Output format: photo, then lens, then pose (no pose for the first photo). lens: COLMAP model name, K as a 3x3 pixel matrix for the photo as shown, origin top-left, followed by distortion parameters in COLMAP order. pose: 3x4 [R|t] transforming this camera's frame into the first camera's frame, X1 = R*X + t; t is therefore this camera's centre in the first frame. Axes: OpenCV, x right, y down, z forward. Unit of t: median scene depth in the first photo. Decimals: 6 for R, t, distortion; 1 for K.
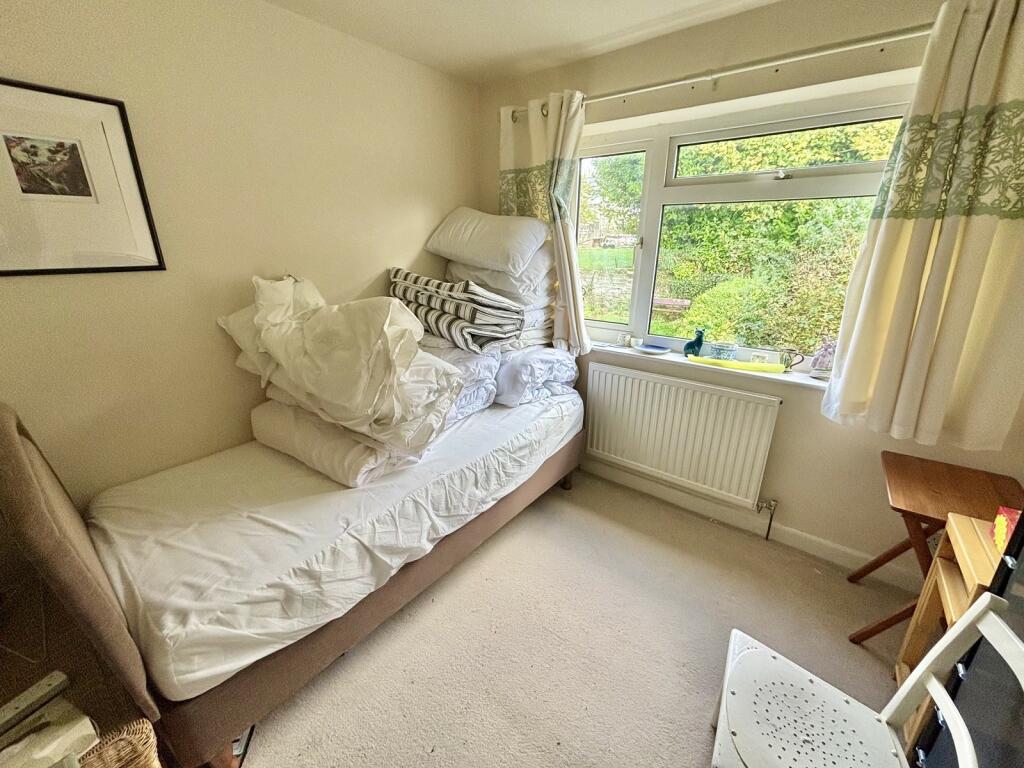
lens RADIAL K [[412.6, 0, 509.5], [0, 412.6, 383.3], [0, 0, 1]] dist [0.005271, -0.000215]
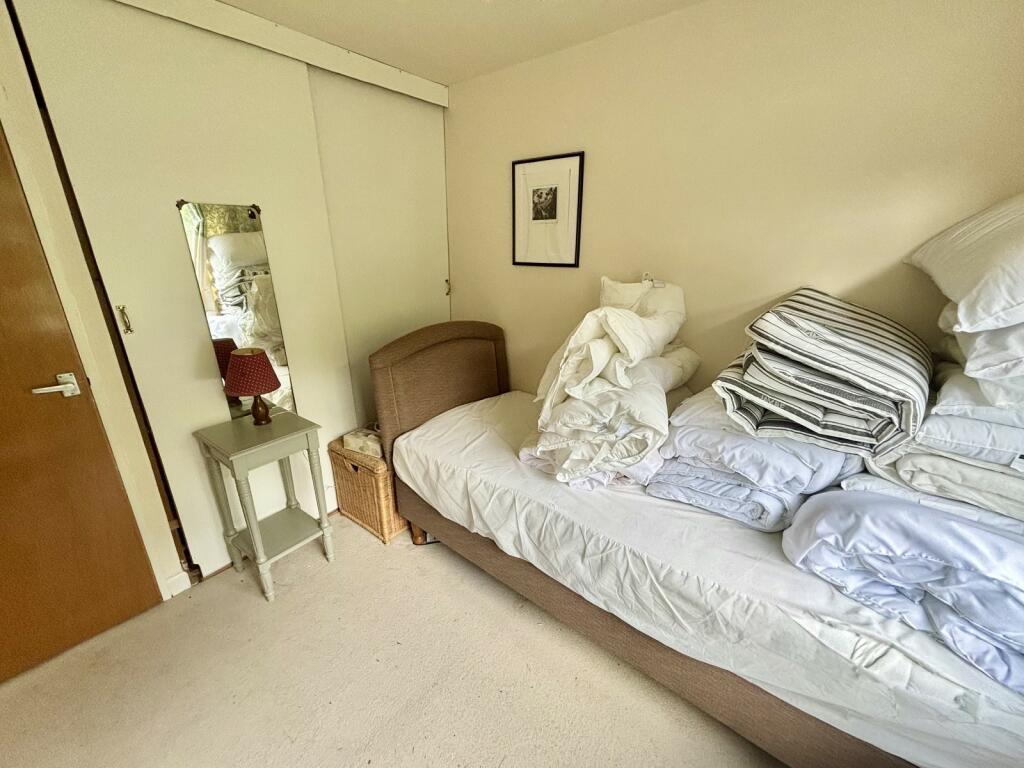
lens RADIAL K [[412.6, 0, 509.5], [0, 412.6, 383.3], [0, 0, 1]] dist [0.005271, -0.000215]
pose [[-0.009433, 0.313251, -0.949623, 0.642838], [-0.334281, 0.894042, 0.298237, -0.267326], [0.942426, 0.320254, 0.096281, 0.793463]]
